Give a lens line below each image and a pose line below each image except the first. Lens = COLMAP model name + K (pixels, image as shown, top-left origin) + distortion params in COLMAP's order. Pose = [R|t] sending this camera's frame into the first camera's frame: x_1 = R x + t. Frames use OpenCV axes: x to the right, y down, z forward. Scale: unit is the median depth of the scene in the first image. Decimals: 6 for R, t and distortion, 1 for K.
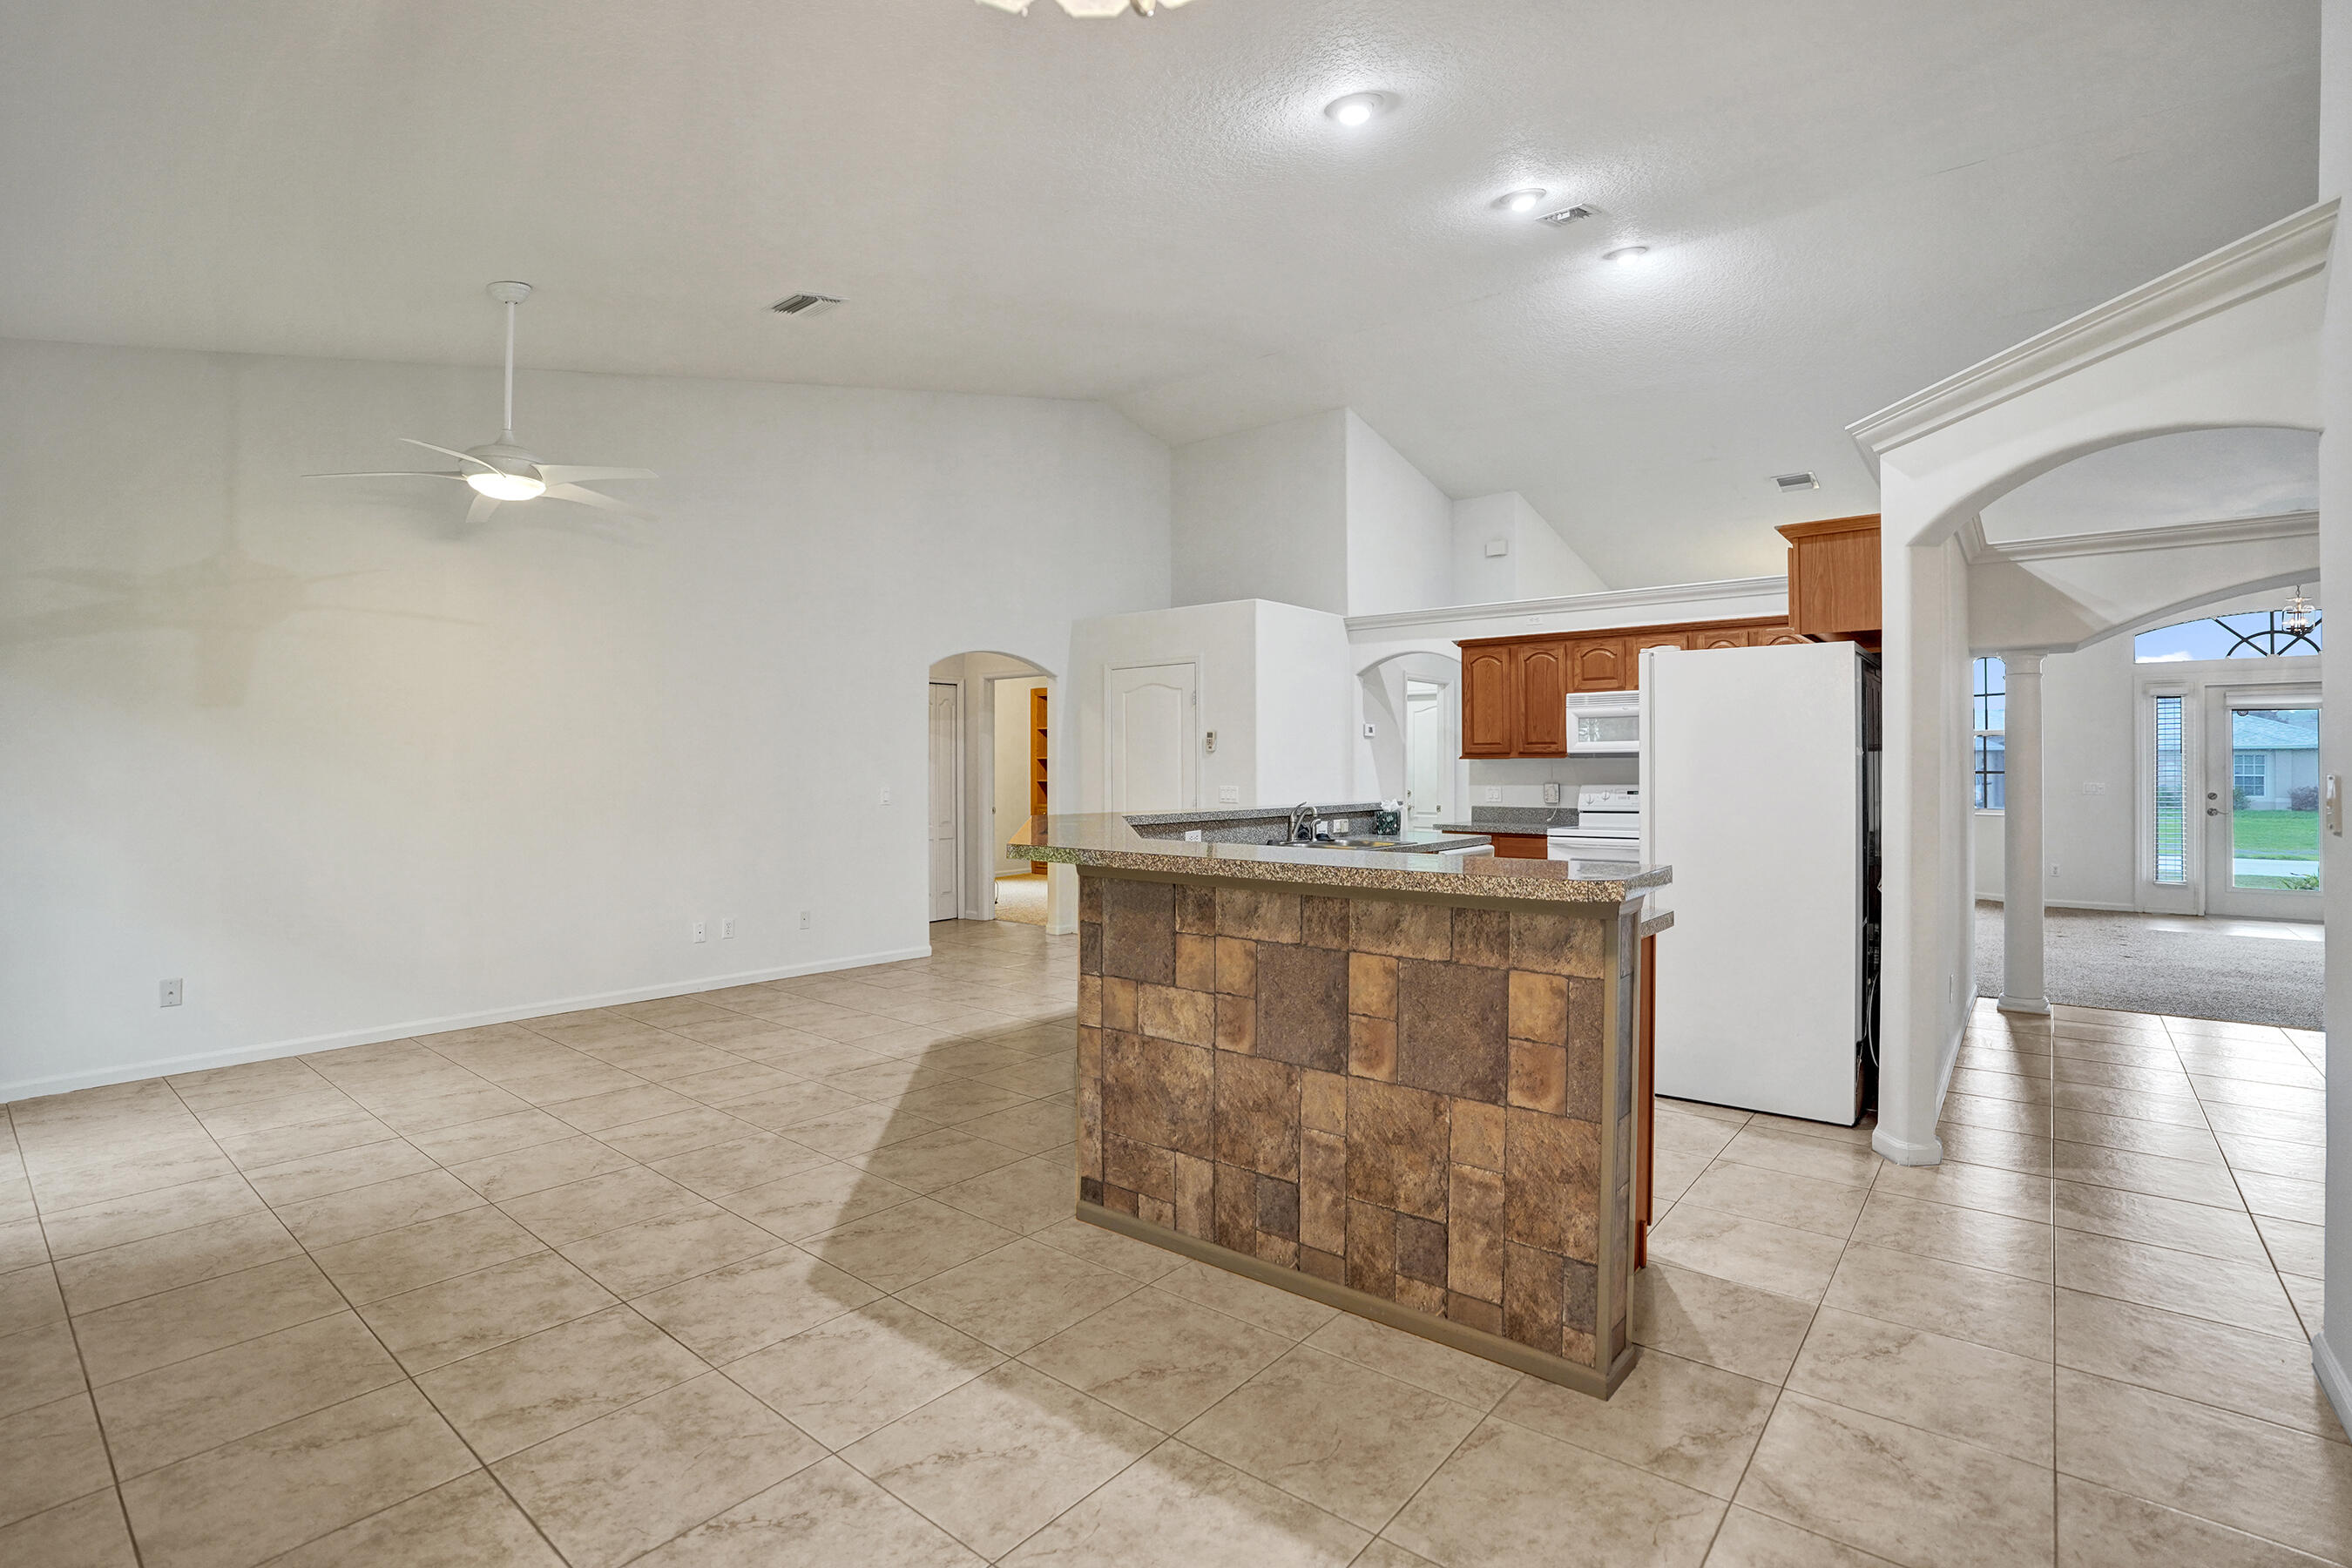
lens RADIAL K [[1077.4, 0, 1174.5], [0, 1077.4, 778.8], [0, 0, 1]] dist [-0.069992, 0.024542]
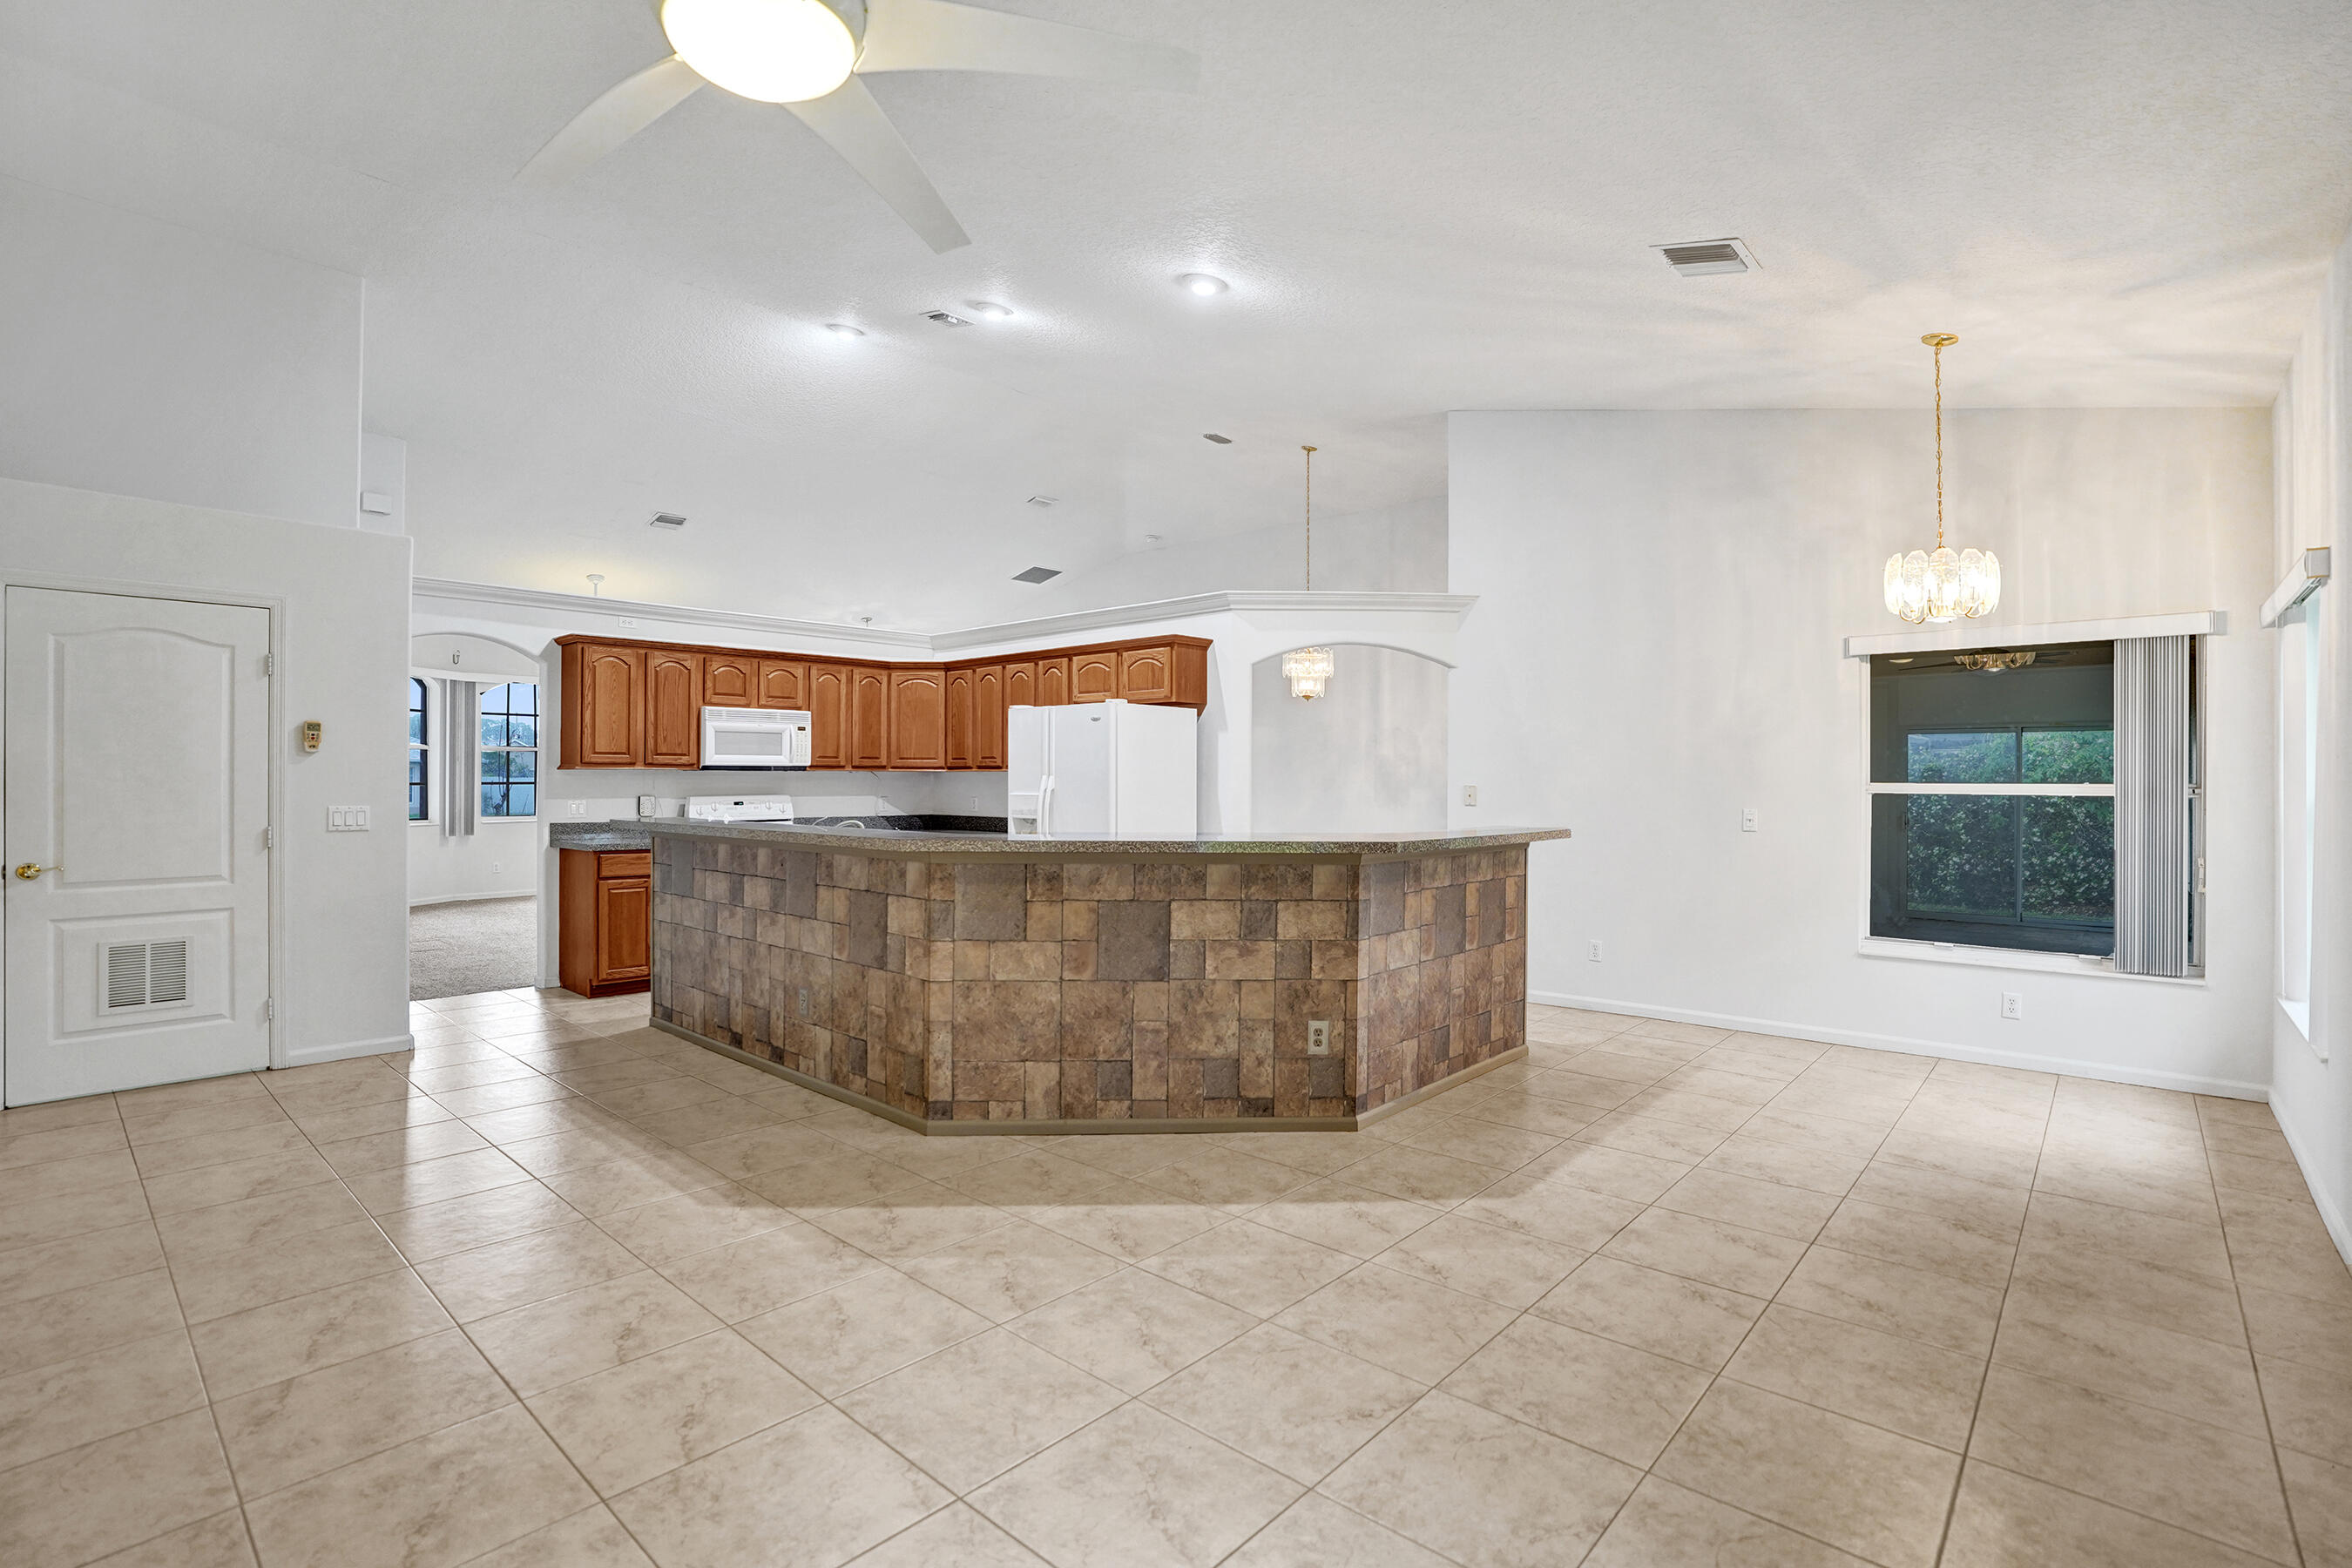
lens RADIAL K [[1077.4, 0, 1174.5], [0, 1077.4, 778.8], [0, 0, 1]] dist [-0.069992, 0.024542]
pose [[0.063035, 0.004020, 0.998003, -1.466575], [0.005215, 0.999977, -0.004357, -0.011322], [-0.997998, 0.005479, 0.063012, 1.189696]]
